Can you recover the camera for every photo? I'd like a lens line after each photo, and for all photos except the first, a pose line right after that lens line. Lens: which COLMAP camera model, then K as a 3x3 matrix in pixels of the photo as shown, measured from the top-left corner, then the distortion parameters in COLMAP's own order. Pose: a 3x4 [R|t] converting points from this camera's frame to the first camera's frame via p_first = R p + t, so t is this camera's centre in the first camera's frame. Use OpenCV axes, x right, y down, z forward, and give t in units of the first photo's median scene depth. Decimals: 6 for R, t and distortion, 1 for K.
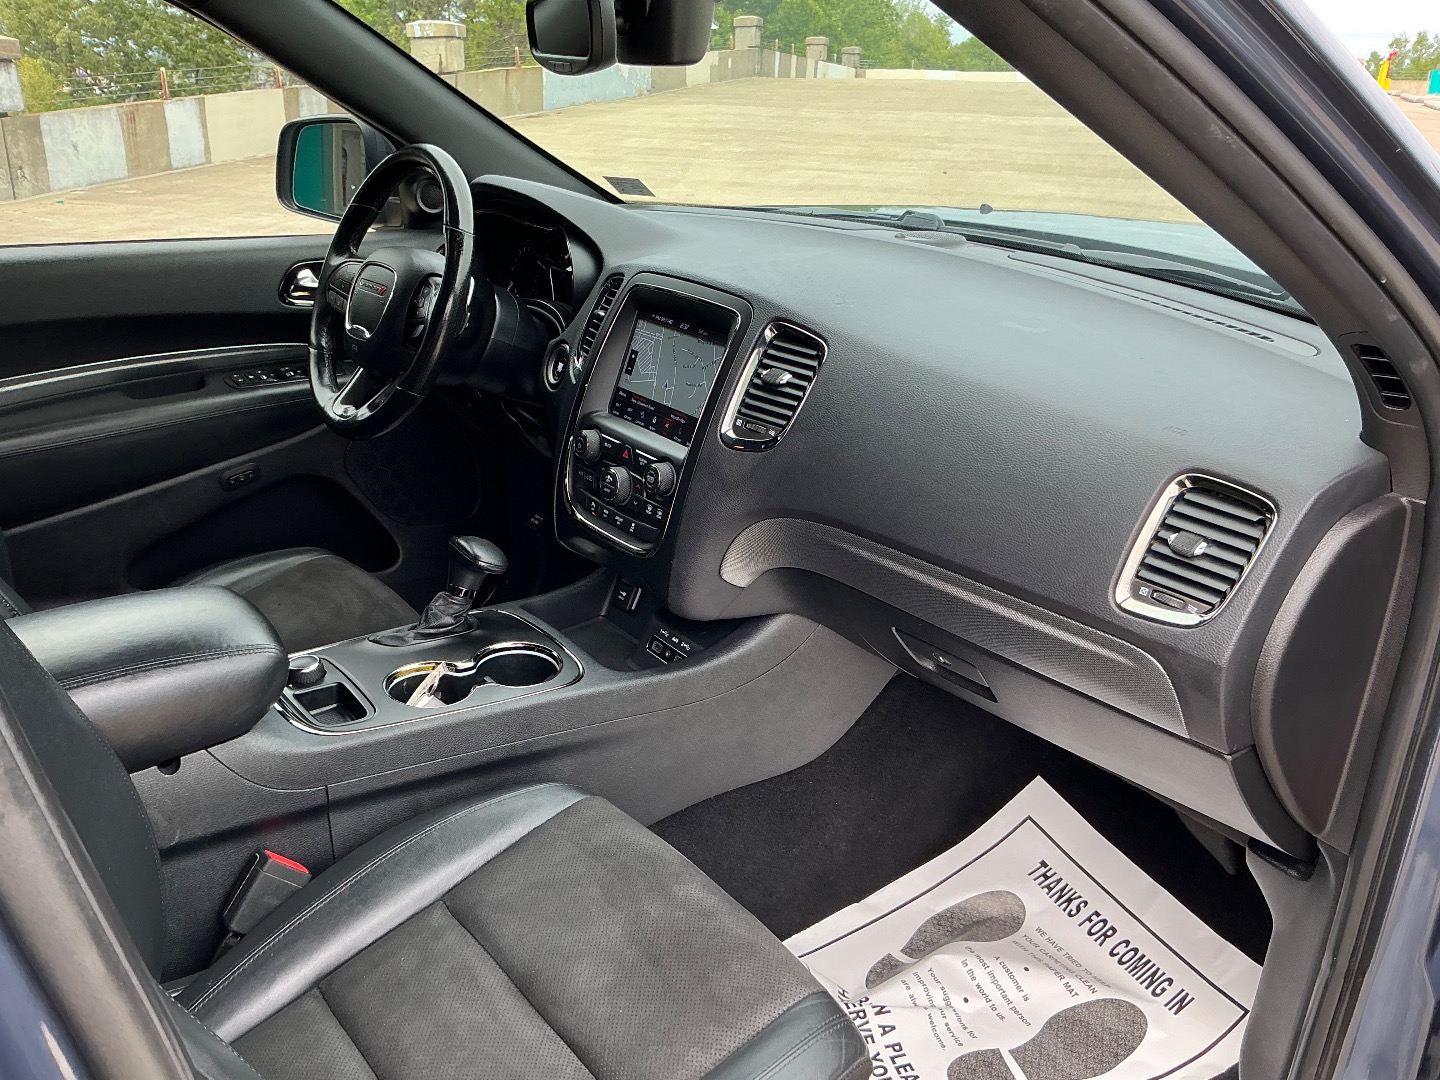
lens RADIAL K [[1193.2, 0, 720.8], [0, 1193.2, 540.5], [0, 0, 1]] dist [0.015404, -0.040251]
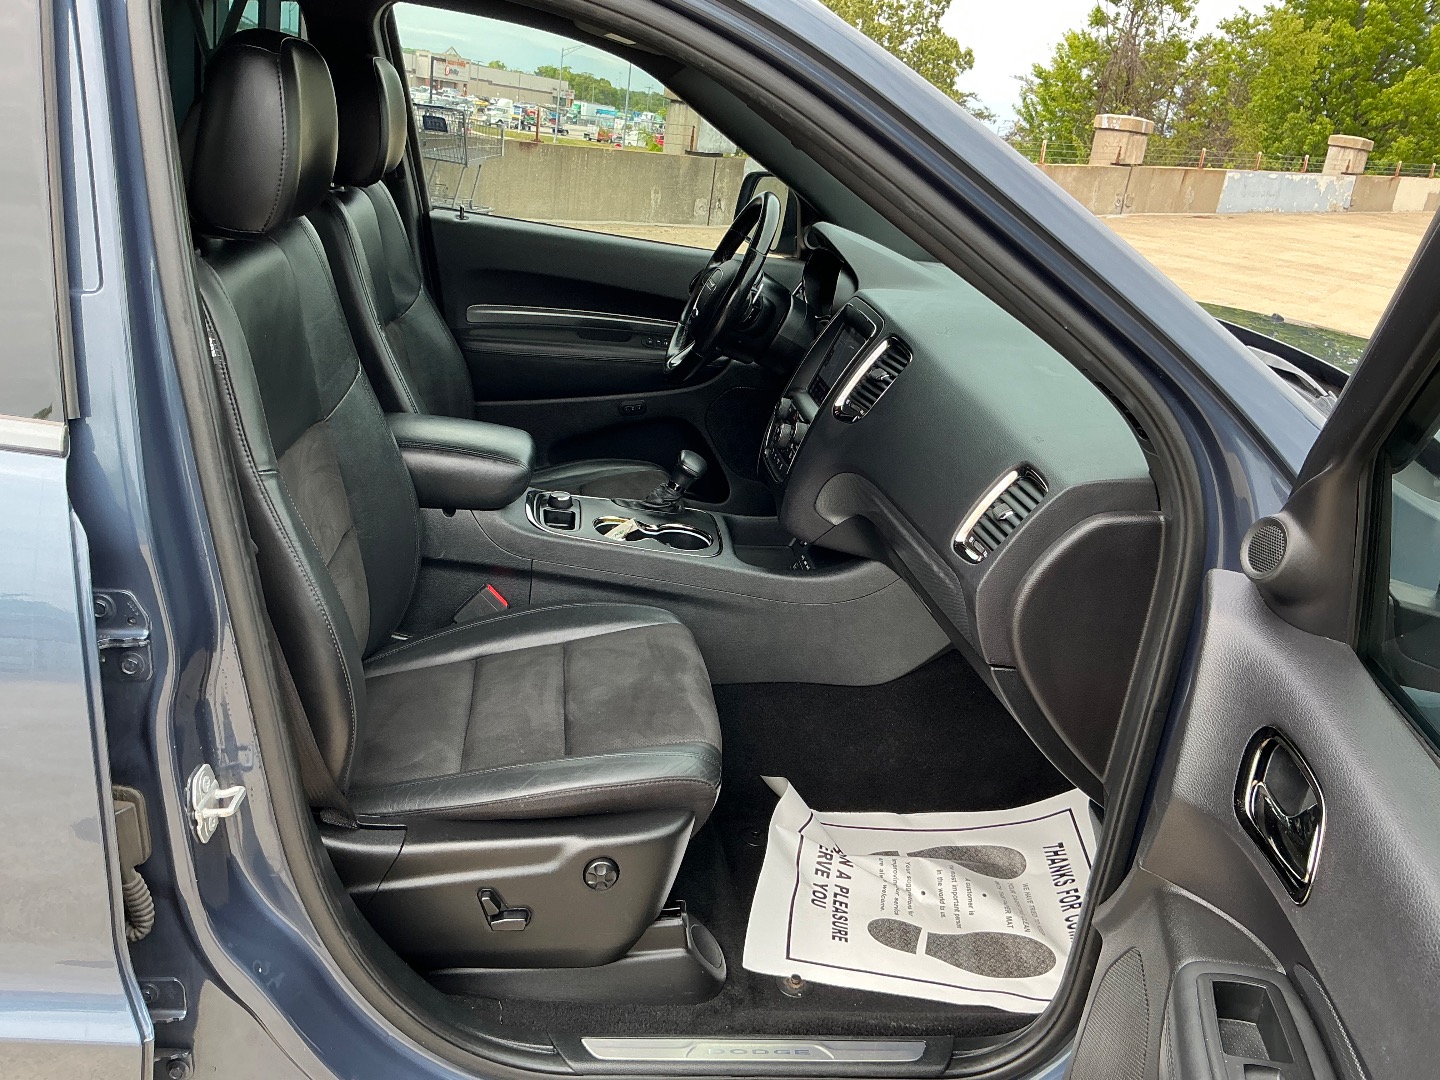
lens RADIAL K [[1193.2, 0, 710.8], [0, 1193.2, 540.6], [0, 0, 1]] dist [0.015404, -0.040251]
pose [[0.849967, 0.256785, -0.460020, 0.494309], [-0.284978, 0.958496, 0.008489, 0.079907], [0.443107, 0.123880, 0.887868, -0.263969]]
